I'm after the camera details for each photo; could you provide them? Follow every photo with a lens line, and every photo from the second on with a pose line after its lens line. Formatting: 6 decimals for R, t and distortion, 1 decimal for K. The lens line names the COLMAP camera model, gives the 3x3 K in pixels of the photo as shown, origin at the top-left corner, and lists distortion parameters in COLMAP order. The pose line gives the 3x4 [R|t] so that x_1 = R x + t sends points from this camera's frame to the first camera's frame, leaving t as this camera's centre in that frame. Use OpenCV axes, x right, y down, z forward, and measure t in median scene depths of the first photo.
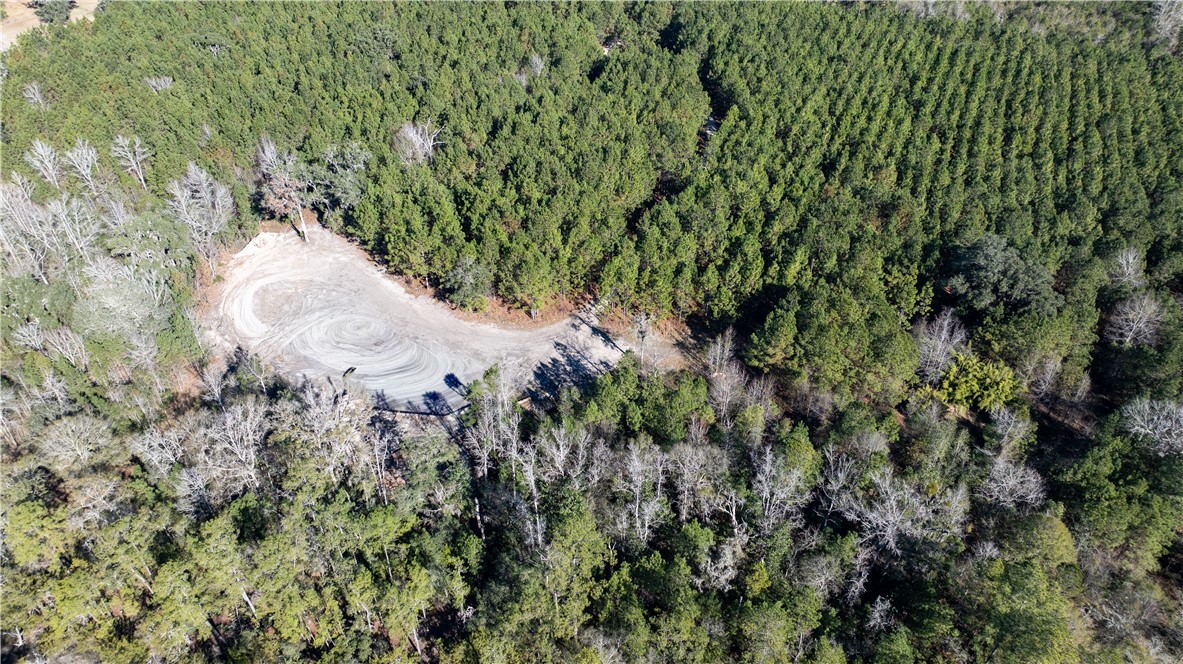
lens RADIAL K [[837.7, 0, 591.5], [0, 837.7, 332.0], [0, 0, 1]] dist [-0.037366, 0.034677]
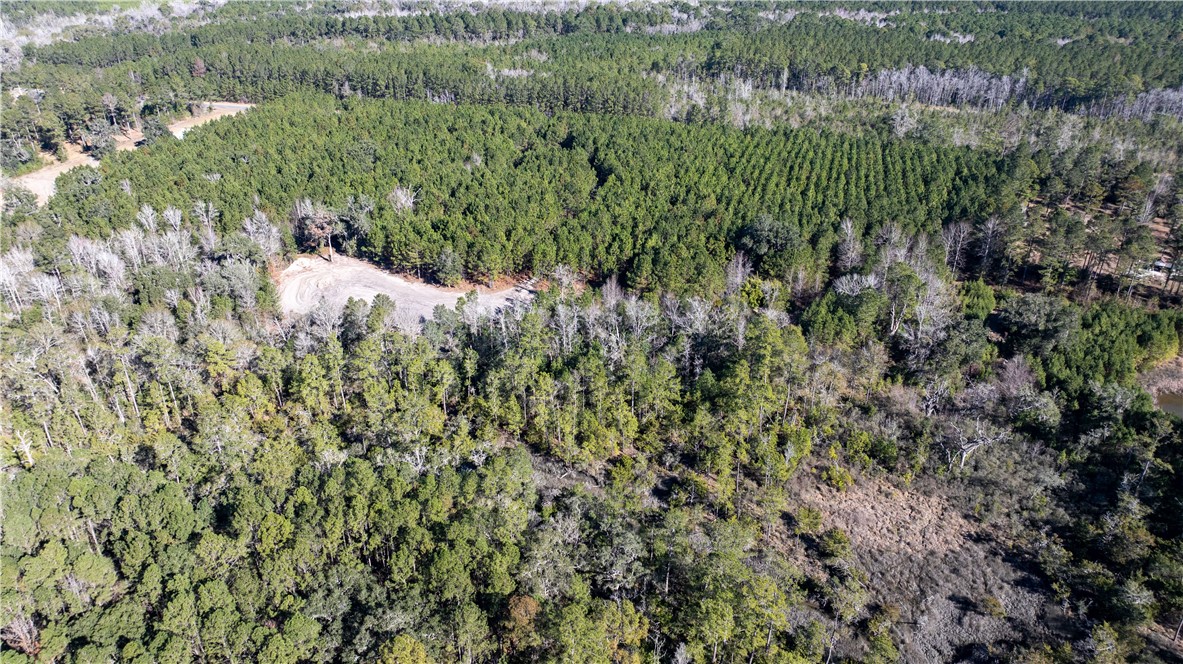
lens RADIAL K [[837.7, 0, 591.5], [0, 837.7, 332.0], [0, 0, 1]] dist [-0.037366, 0.034677]
pose [[0.992853, -0.059043, 0.103717, -0.045900], [0.079377, 0.975655, -0.204440, 0.363960], [-0.089121, 0.211212, 0.973369, -0.471864]]
